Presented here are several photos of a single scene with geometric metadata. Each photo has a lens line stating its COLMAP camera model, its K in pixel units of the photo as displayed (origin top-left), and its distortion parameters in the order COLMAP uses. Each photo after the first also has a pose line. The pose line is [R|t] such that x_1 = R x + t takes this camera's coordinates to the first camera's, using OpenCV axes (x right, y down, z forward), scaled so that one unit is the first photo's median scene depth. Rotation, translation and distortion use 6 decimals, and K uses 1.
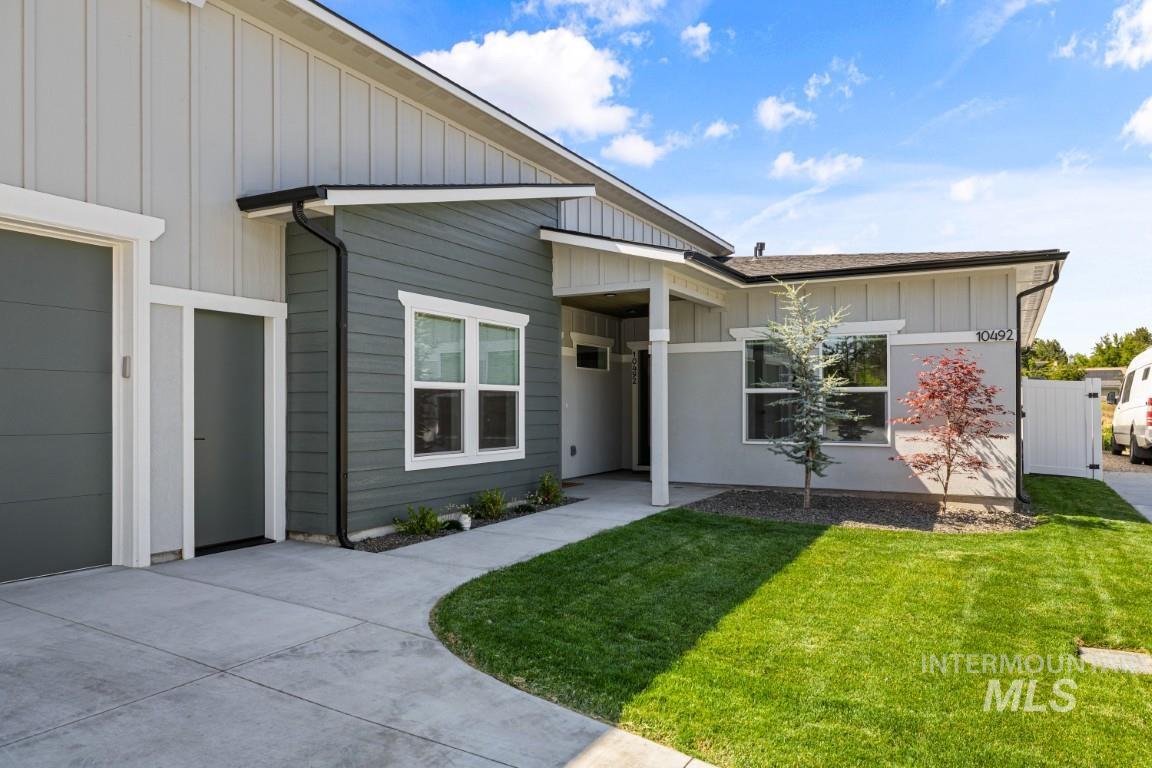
lens RADIAL K [[779.5, 0, 576.7], [0, 779.5, 398.1], [0, 0, 1]] dist [0.000926, -0.001689]
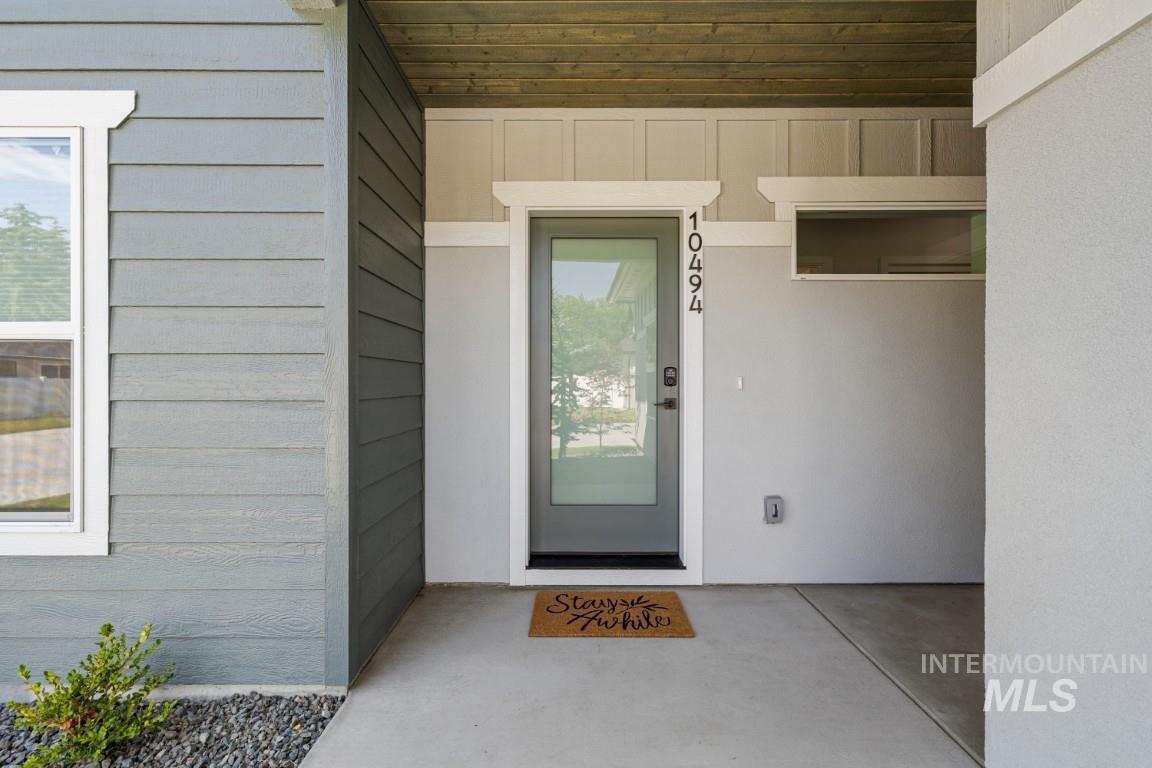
lens RADIAL K [[487.0, 0, 576.0], [0, 487.0, 384.0], [0, 0, 1]] dist [-0.000613, 0.000235]
pose [[0.479140, 0.003964, -0.877729, 0.196306], [0.003440, 0.999974, 0.006394, 0.010766], [0.877732, -0.006082, 0.479114, 1.083956]]
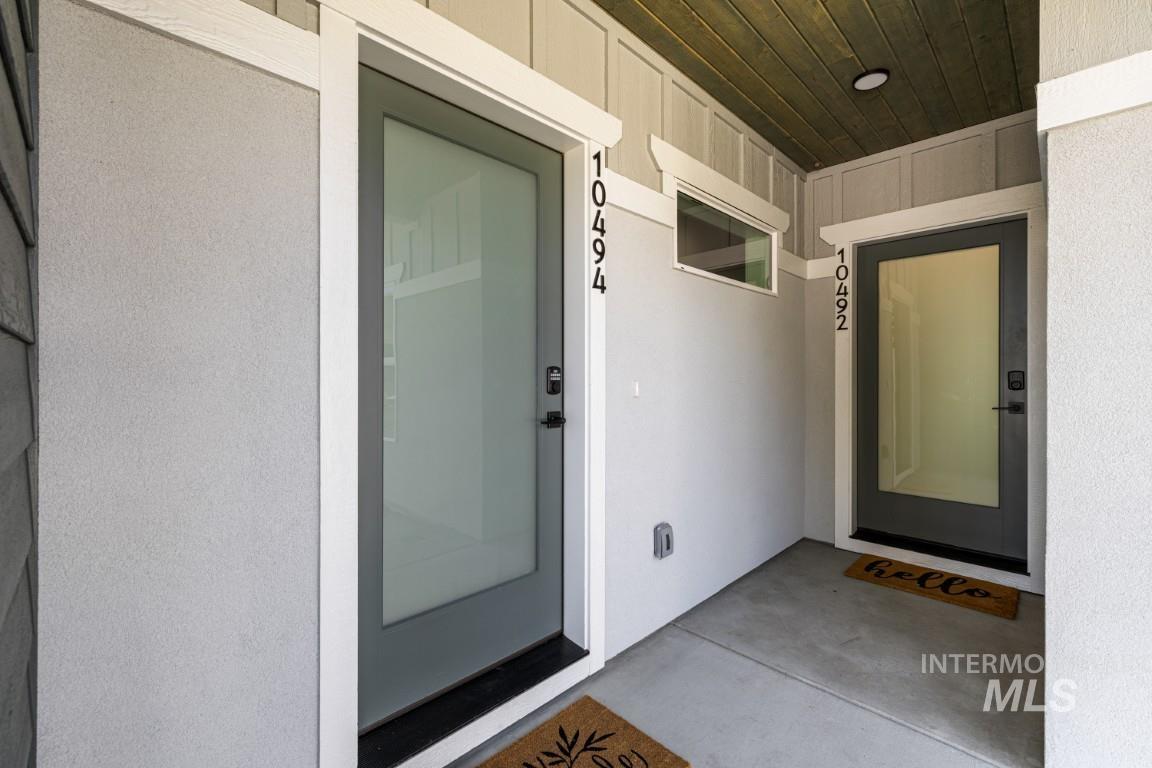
lens RADIAL K [[484.8, 0, 571.7], [0, 484.8, 378.6], [0, 0, 1]] dist [0.001151, 0.000015]
pose [[0.958430, 0.002266, -0.285318, 0.019840], [0.000331, 0.999959, 0.009054, 0.005451], [0.285327, -0.008772, 0.958390, 1.083234]]
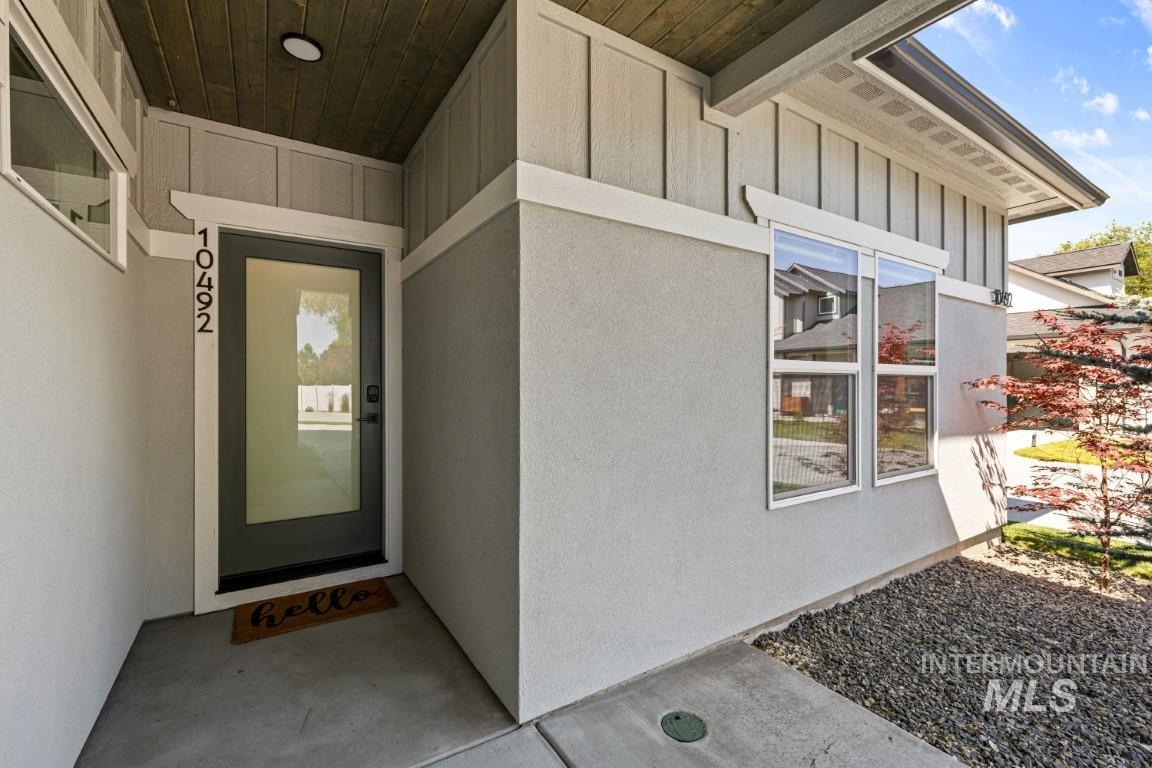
lens RADIAL K [[492.7, 0, 576.0], [0, 492.7, 384.0], [0, 0, 1]] dist [0.000540, 0.000207]
pose [[0.477339, 0.000393, 0.878719, -0.039993], [-0.007437, 0.999966, 0.003592, -0.000227], [-0.878688, -0.008250, 0.477325, 1.161853]]
